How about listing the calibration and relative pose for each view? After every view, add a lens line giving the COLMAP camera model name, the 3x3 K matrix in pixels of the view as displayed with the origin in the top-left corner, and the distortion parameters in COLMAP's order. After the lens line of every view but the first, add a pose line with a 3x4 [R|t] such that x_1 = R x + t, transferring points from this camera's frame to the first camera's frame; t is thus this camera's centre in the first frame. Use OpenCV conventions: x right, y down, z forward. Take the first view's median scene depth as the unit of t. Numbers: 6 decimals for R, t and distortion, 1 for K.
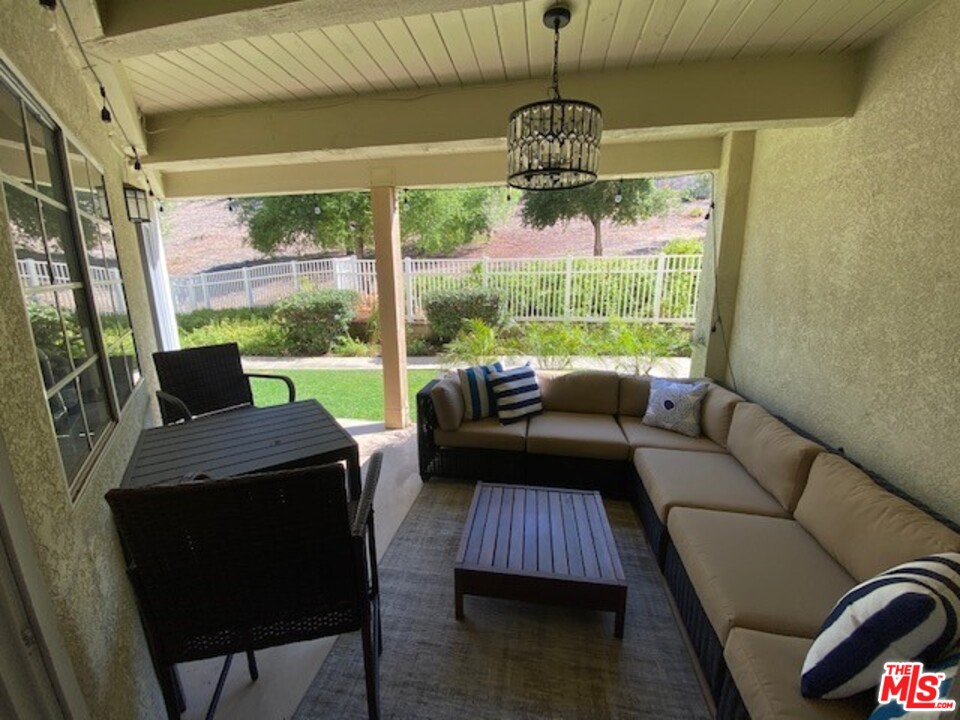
lens RADIAL K [[389.2, 0, 476.2], [0, 389.2, 360.7], [0, 0, 1]] dist [0.015157, -0.016252]
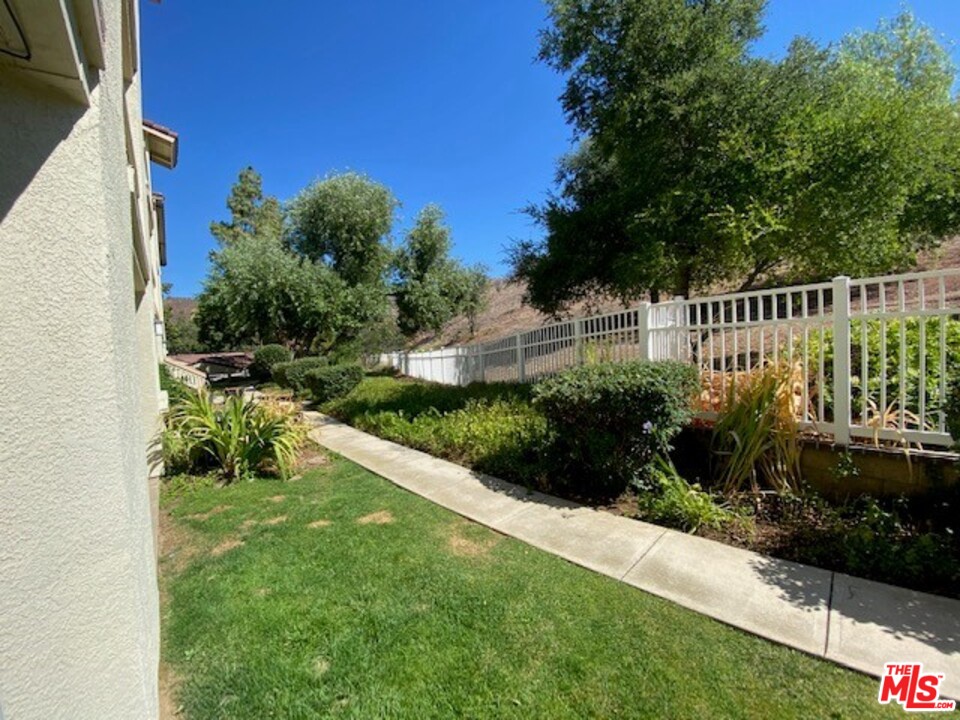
lens RADIAL K [[389.2, 0, 476.2], [0, 389.2, 360.7], [0, 0, 1]] dist [0.015157, -0.016252]
pose [[0.752392, -0.007982, -0.658667, -0.199761], [-0.103683, 0.986027, -0.130385, -0.098062], [0.650504, 0.166393, 0.741052, 0.505871]]
